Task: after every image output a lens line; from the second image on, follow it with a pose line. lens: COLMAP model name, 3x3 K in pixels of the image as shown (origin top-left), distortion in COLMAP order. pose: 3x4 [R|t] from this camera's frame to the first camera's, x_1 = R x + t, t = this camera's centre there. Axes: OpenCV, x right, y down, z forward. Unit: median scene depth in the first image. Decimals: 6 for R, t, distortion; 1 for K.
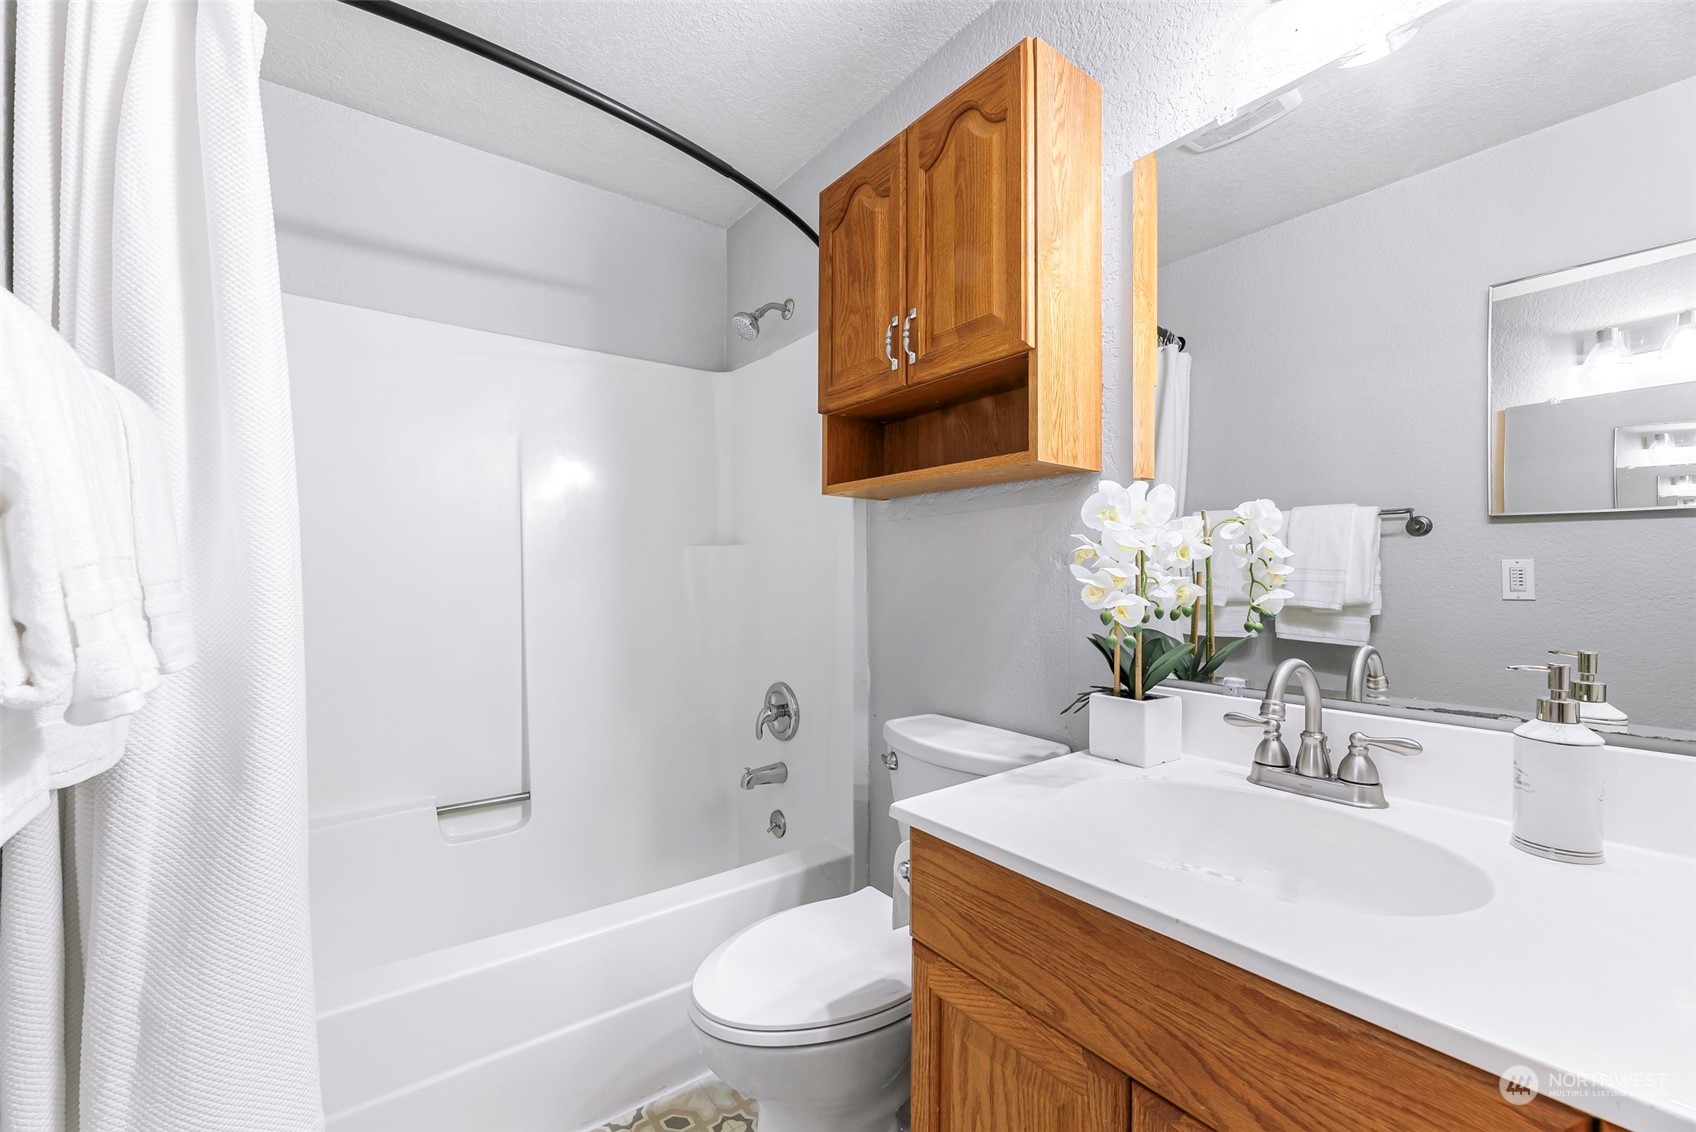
lens RADIAL K [[741.5, 0, 842.9], [0, 741.5, 574.2], [0, 0, 1]] dist [0.000461, -0.000727]
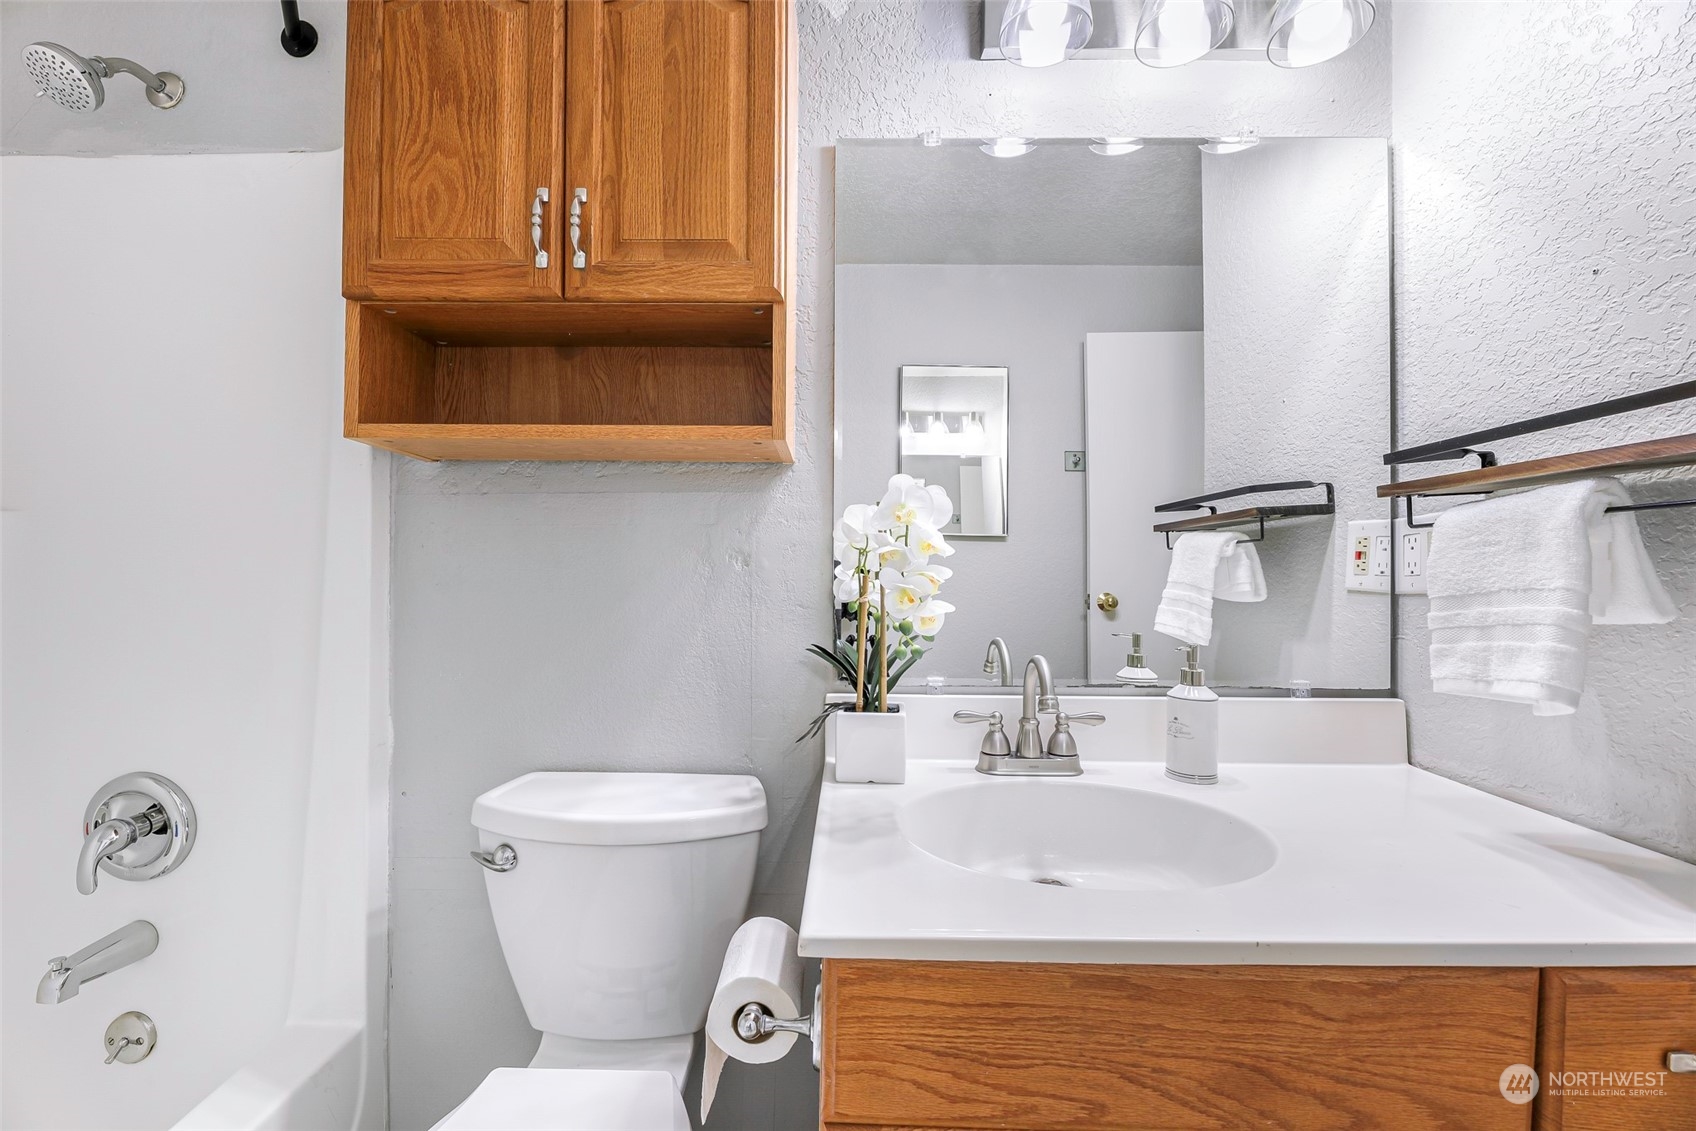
lens RADIAL K [[694.3, 0, 848.8], [0, 694.3, 572.2], [0, 0, 1]] dist [-0.004180, -0.000242]
pose [[0.586844, 0.007410, 0.809666, -0.311792], [-0.008597, 0.999959, -0.002920, -0.004114], [-0.809654, -0.005247, 0.586884, 0.477734]]
